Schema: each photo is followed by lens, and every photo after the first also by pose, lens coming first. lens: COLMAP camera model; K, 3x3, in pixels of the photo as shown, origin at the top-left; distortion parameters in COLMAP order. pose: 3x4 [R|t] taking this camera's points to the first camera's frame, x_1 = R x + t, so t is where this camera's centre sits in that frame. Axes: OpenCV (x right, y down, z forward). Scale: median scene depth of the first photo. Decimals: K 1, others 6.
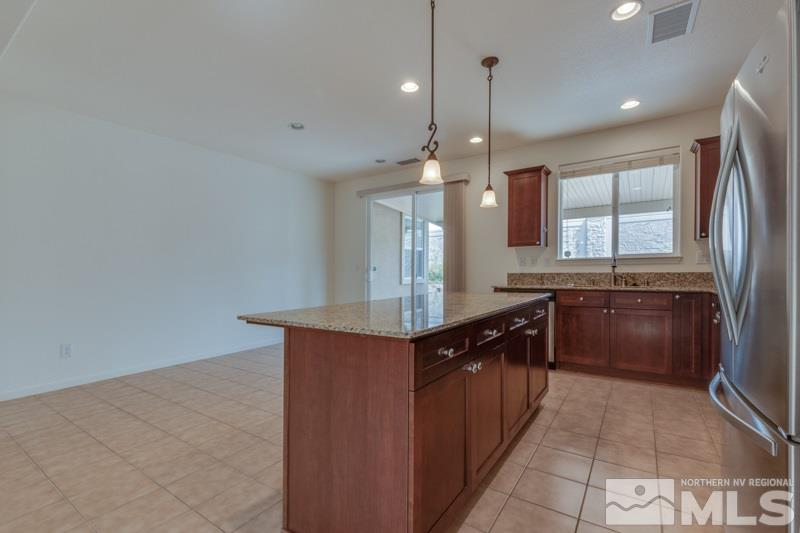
lens RADIAL K [[352.2, 0, 415.1], [0, 352.2, 268.4], [0, 0, 1]] dist [0.001902, 0.000098]
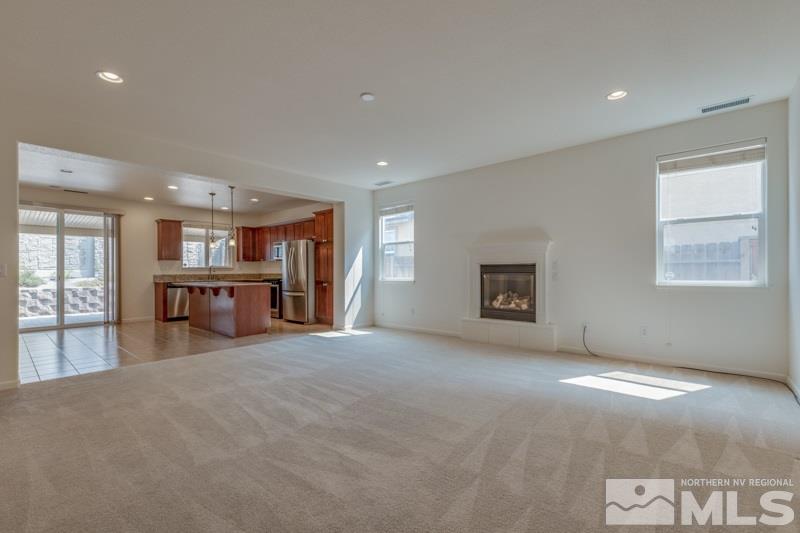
lens RADIAL K [[342.1, 0, 392.0], [0, 342.1, 273.2], [0, 0, 1]] dist [0.000997, -0.000019]
pose [[0.141310, 0.000890, 0.989965, -1.461675], [0.000601, 0.999999, -0.000985, 0.008980], [-0.989965, 0.000734, 0.141310, -0.471755]]
